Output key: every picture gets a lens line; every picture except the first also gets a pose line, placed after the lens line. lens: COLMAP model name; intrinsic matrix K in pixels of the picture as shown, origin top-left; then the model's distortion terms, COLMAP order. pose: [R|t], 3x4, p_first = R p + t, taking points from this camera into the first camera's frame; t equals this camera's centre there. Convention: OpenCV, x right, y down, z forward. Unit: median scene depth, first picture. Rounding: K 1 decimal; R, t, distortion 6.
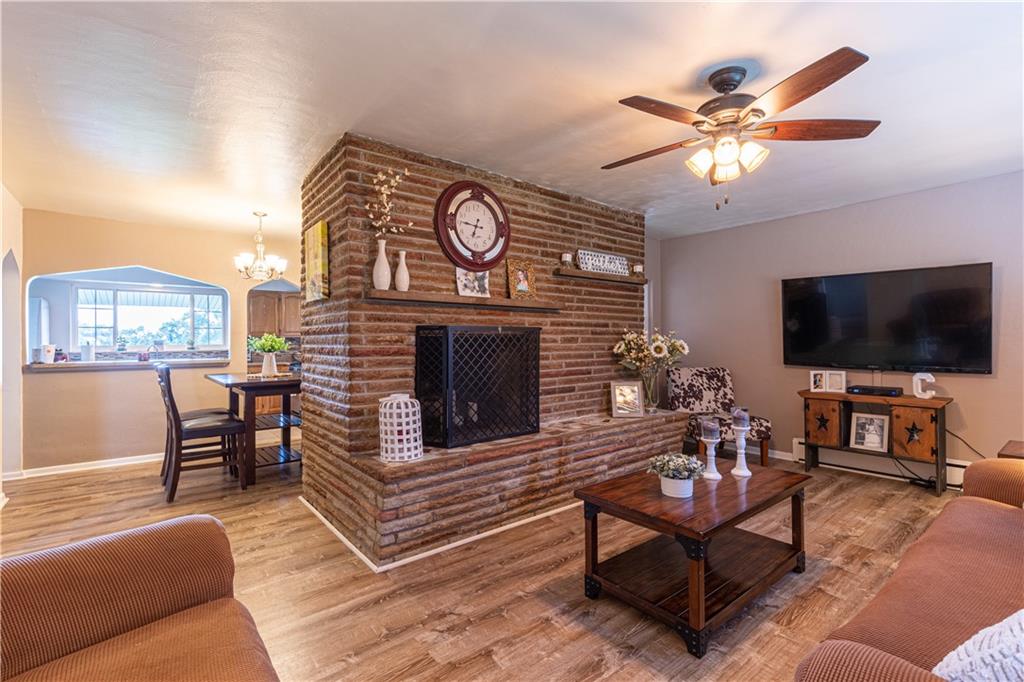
lens RADIAL K [[459.5, 0, 509.3], [0, 459.5, 340.5], [0, 0, 1]] dist [0.002037, -0.000226]
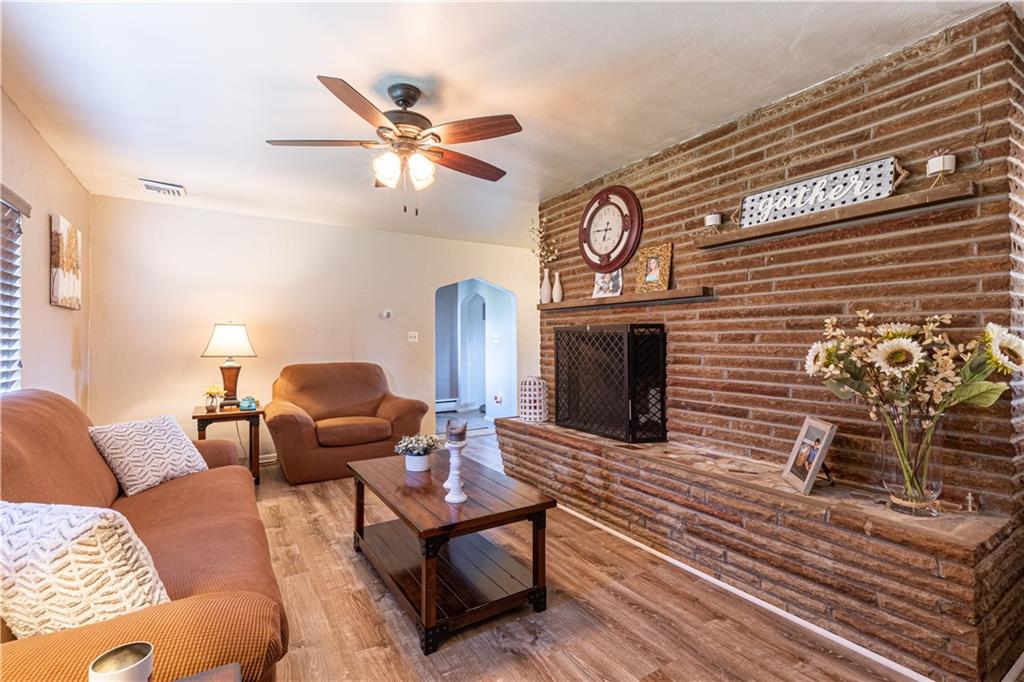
lens RADIAL K [[459.5, 0, 509.3], [0, 459.5, 340.5], [0, 0, 1]] dist [0.002037, -0.000226]
pose [[-0.111362, 0.005329, -0.993766, 0.970138], [0.001772, 0.999985, 0.005164, -0.001985], [0.993778, -0.001186, -0.111370, 0.873649]]
